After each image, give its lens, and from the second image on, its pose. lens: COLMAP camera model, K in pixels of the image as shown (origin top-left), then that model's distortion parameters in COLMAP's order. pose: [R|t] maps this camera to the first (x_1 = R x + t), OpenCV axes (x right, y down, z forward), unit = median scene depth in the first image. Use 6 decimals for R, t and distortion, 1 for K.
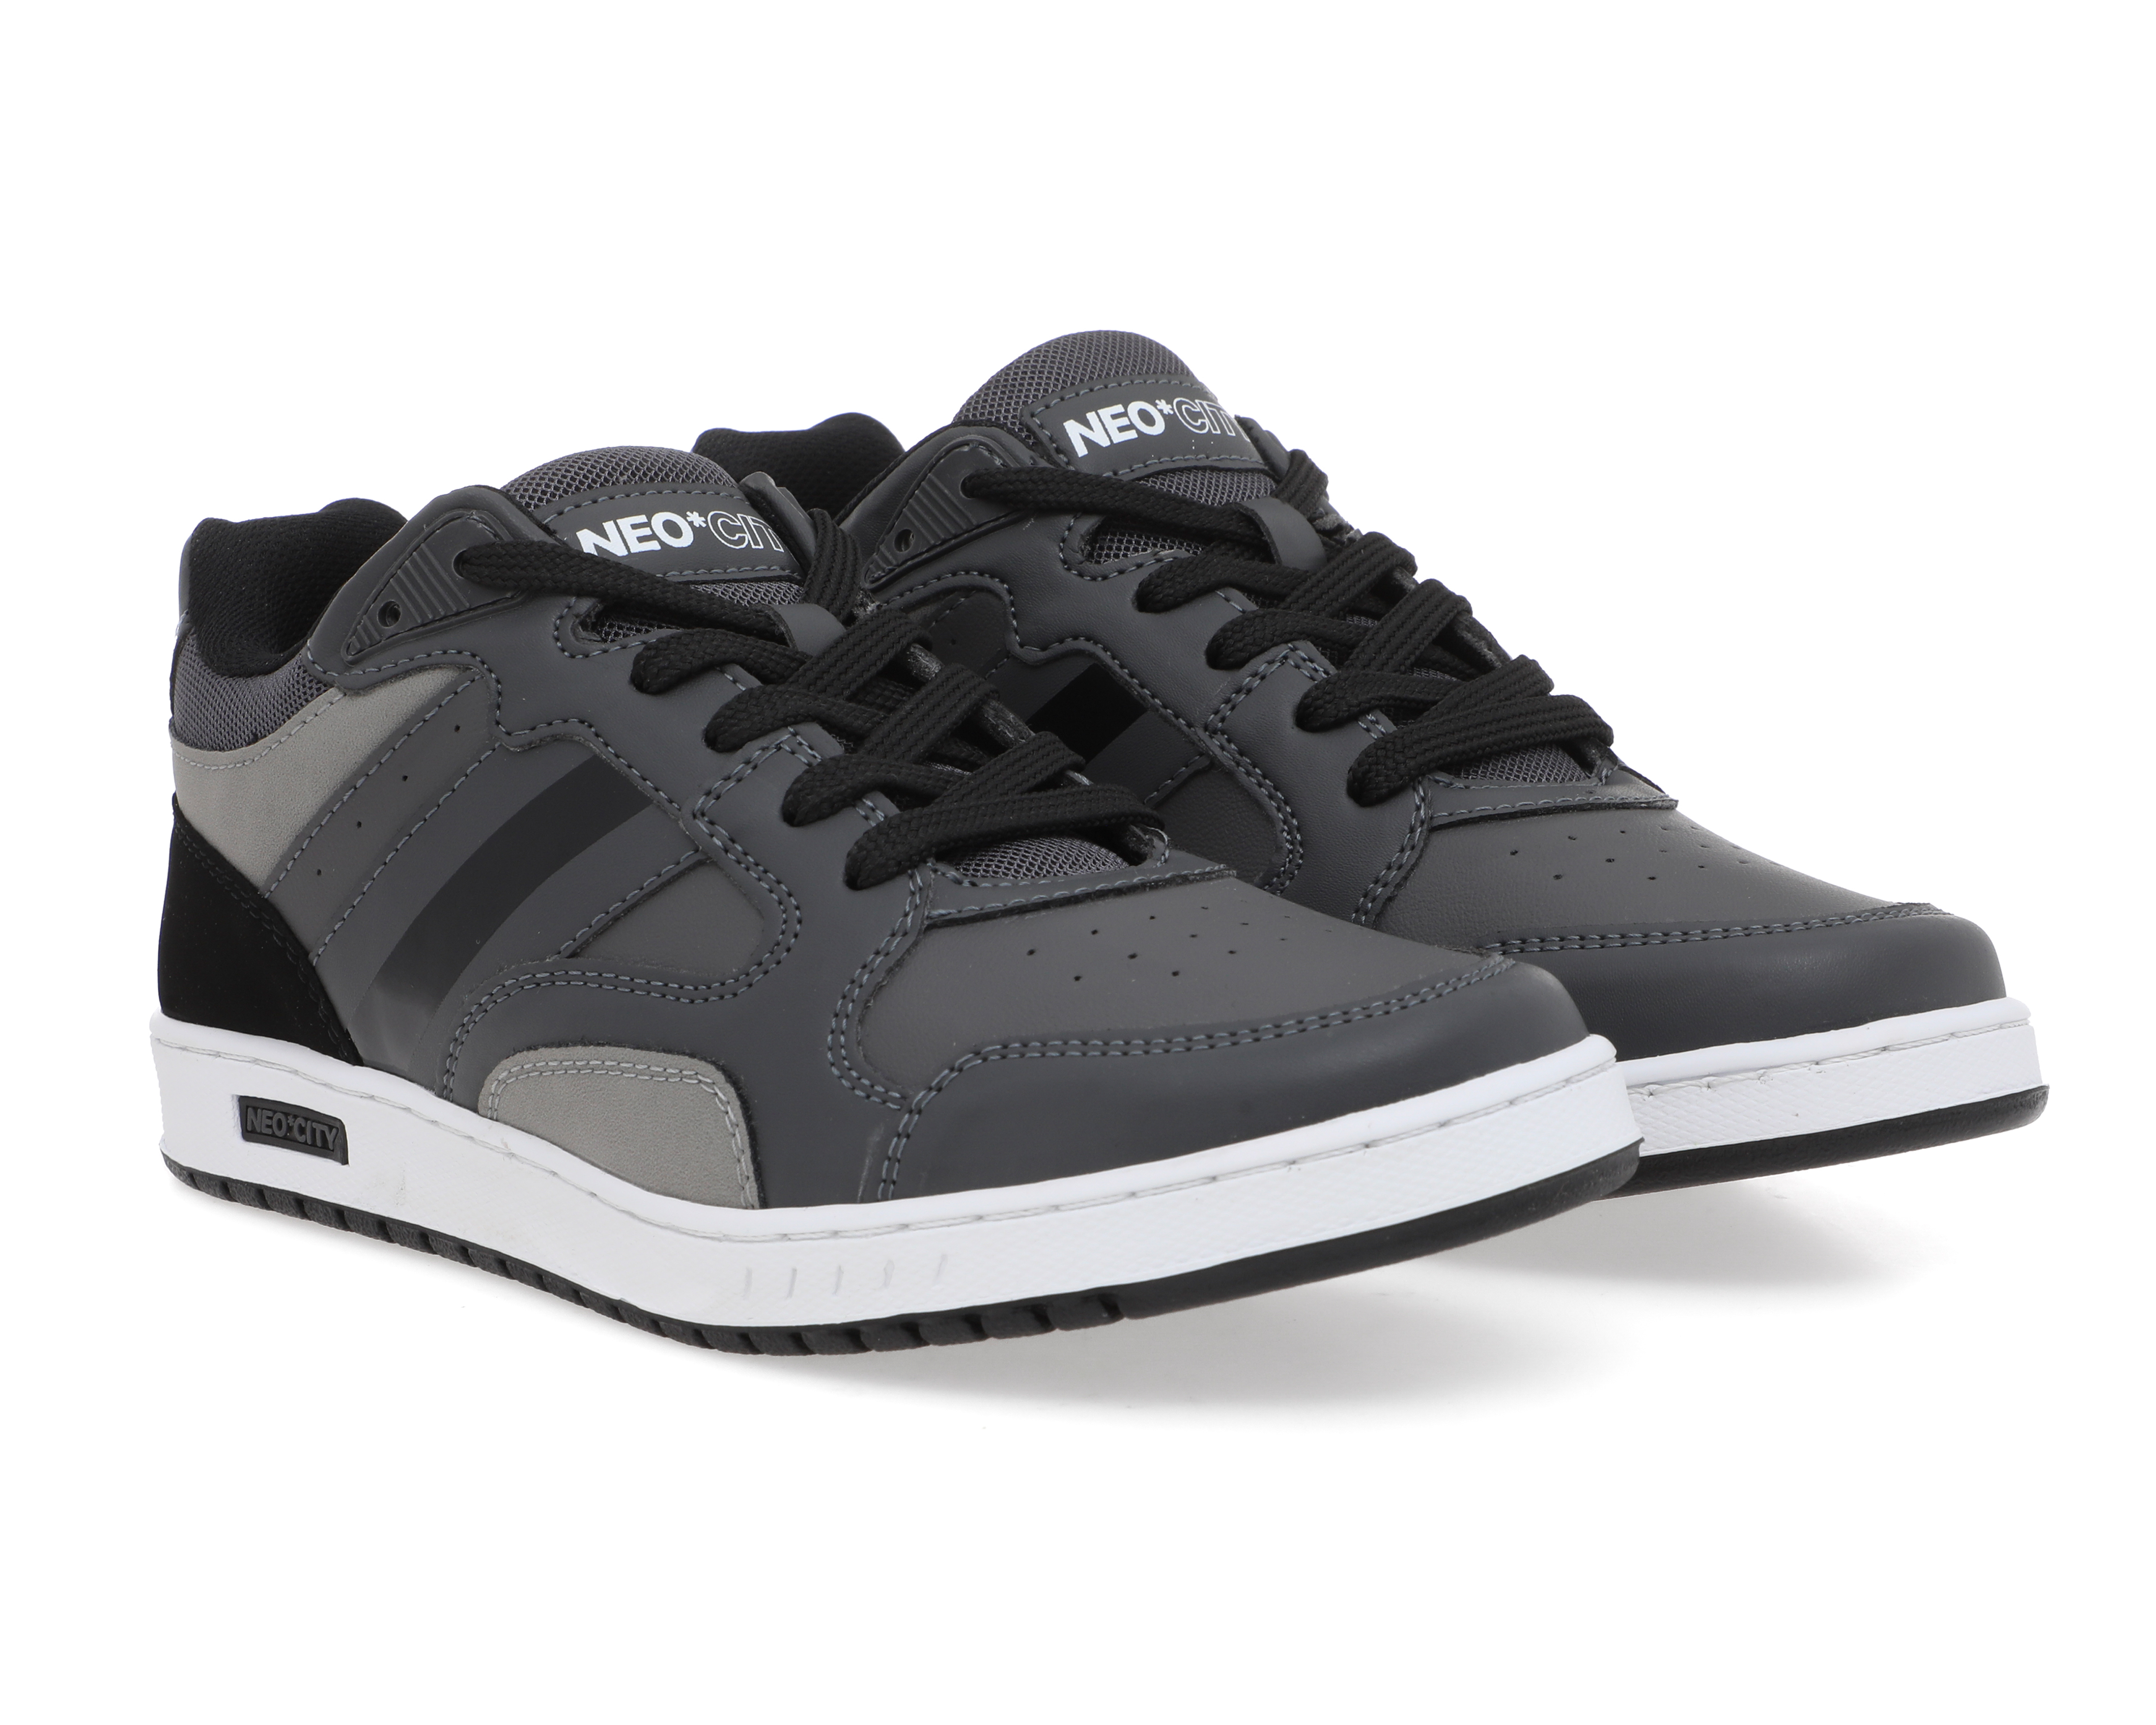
lens RADIAL K [[4959.2, 0, 1078.0], [0, 4959.2, 862.5], [0, 0, 1]] dist [0.052205, 0.177534]
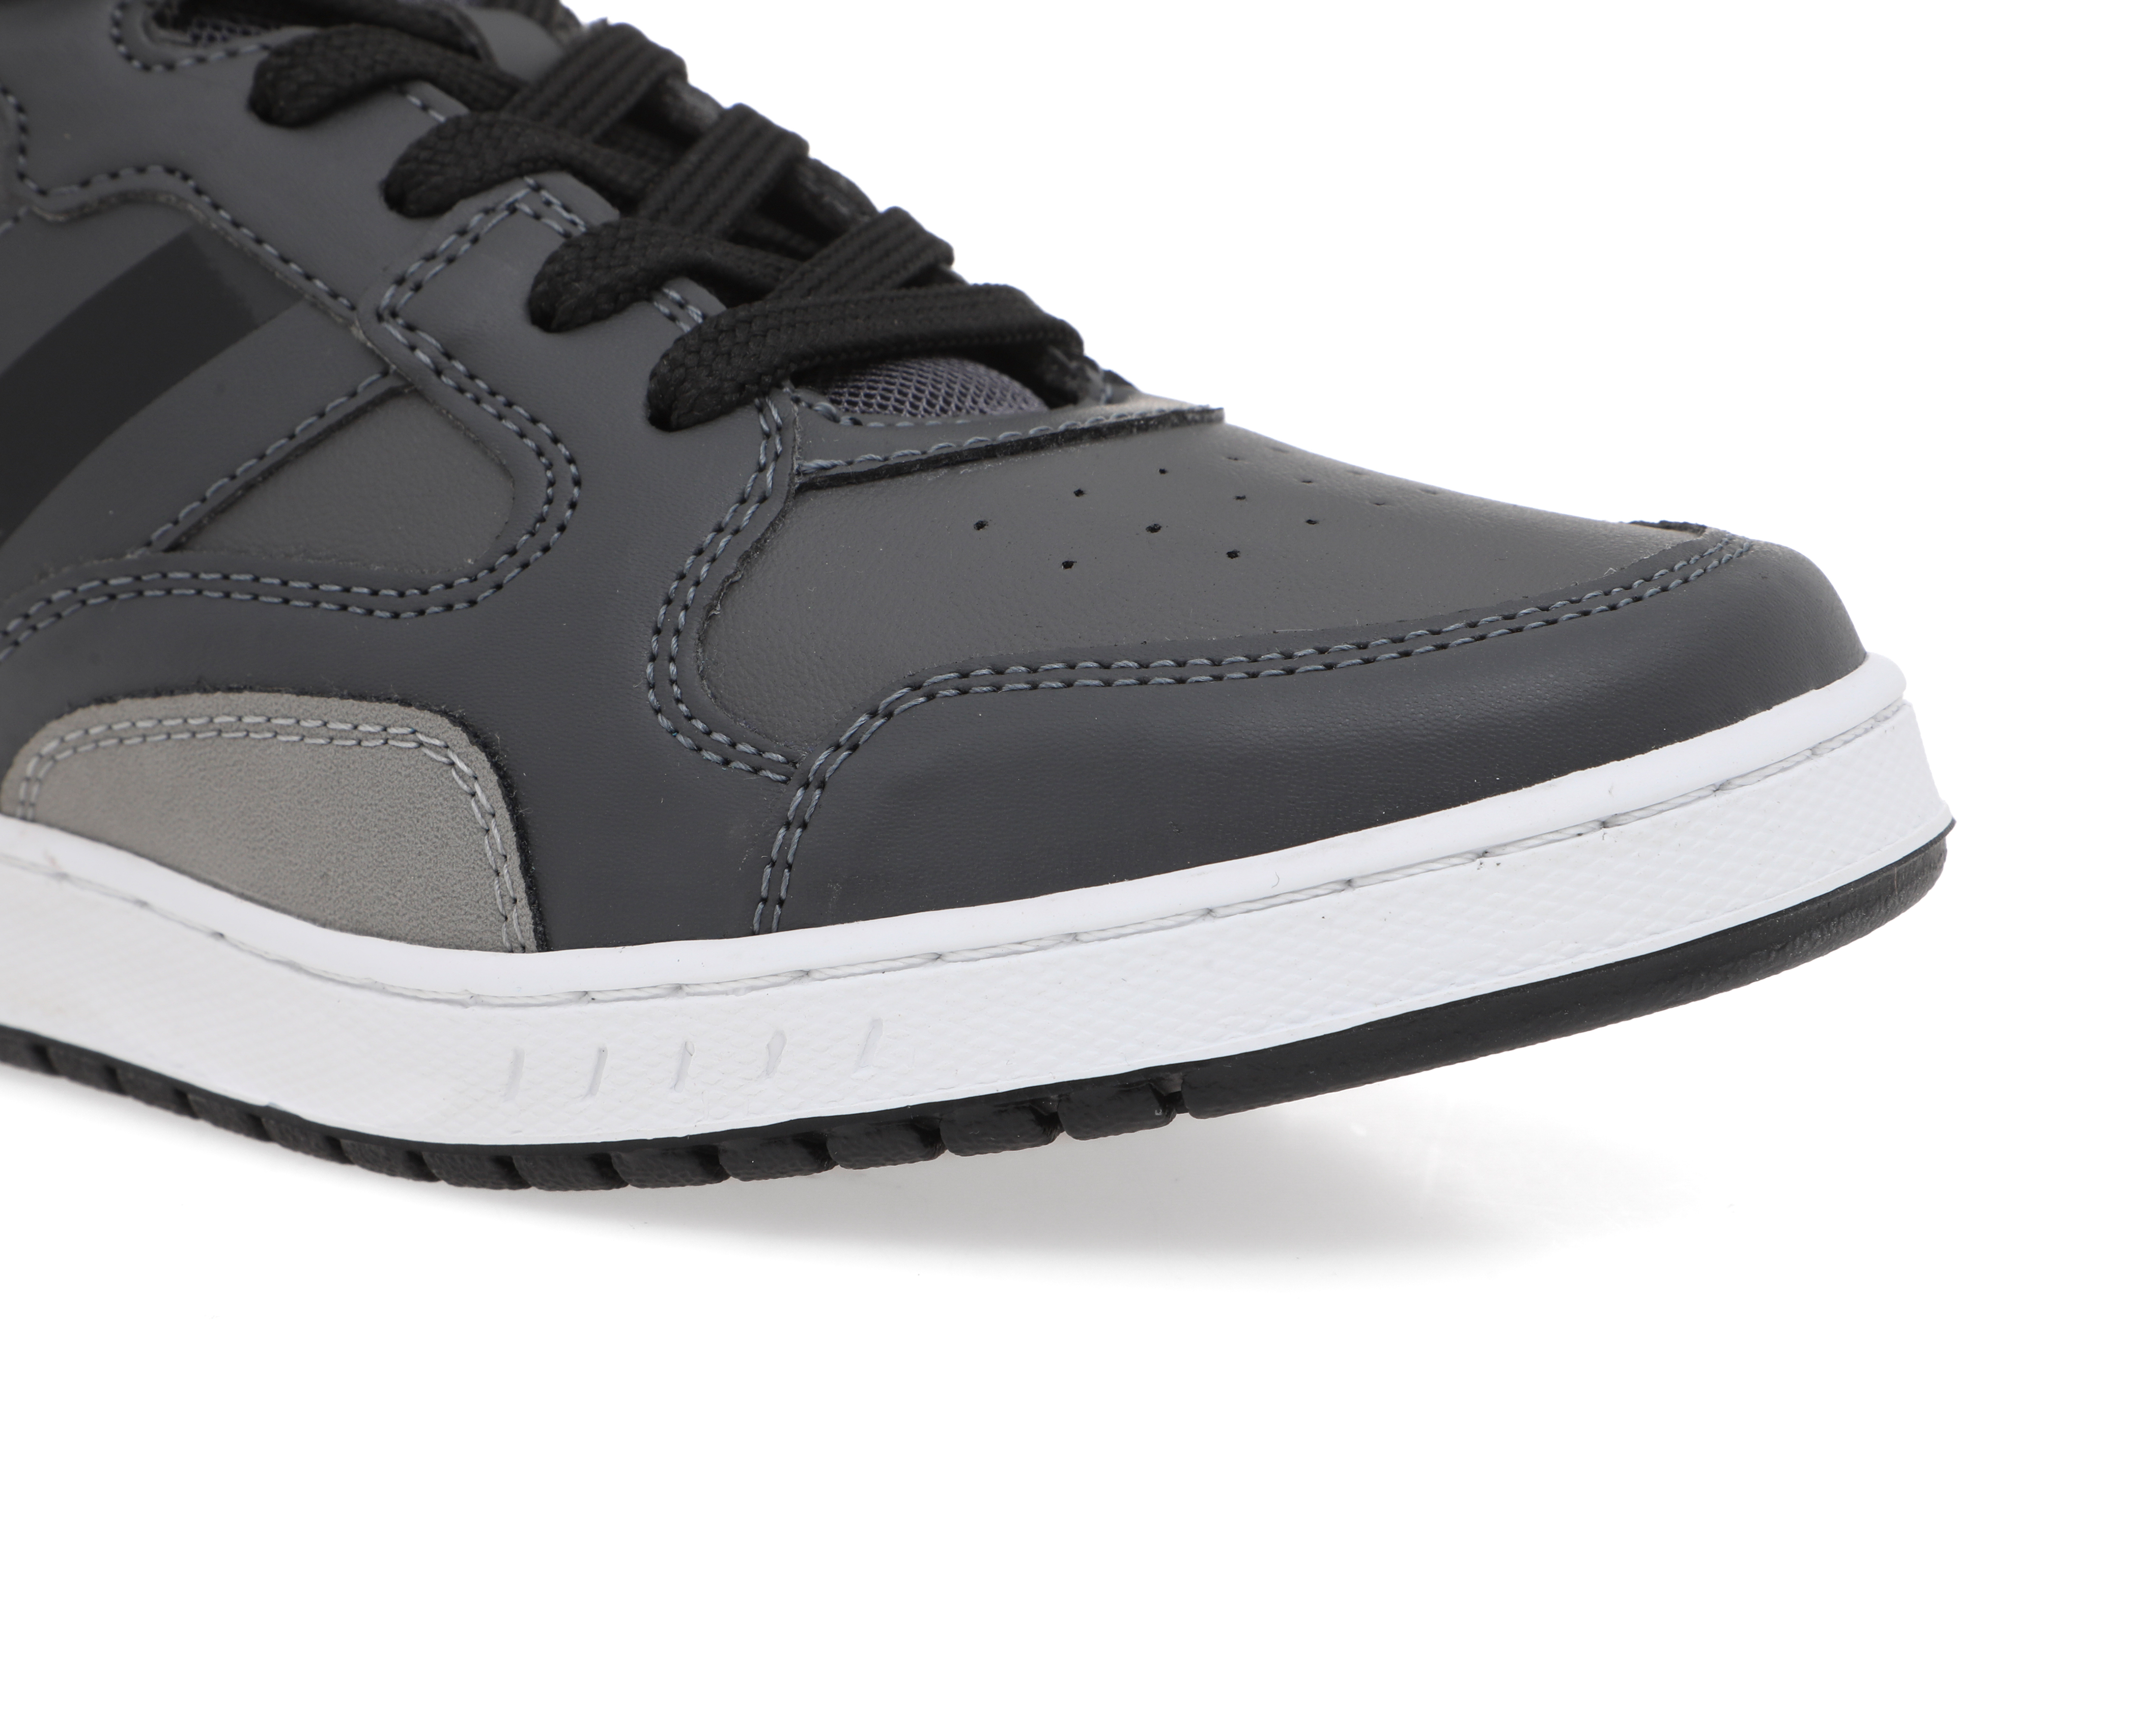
lens RADIAL K [[4845.5, 0, 1082.4], [0, 4845.5, 795.7], [0, 0, 1]] dist [0.144113, -0.041754]
pose [[0.982933, -0.013203, 0.183489, -0.105056], [0.007218, 0.999421, 0.033249, 0.030970], [-0.183822, -0.031357, 0.982459, 0.397570]]
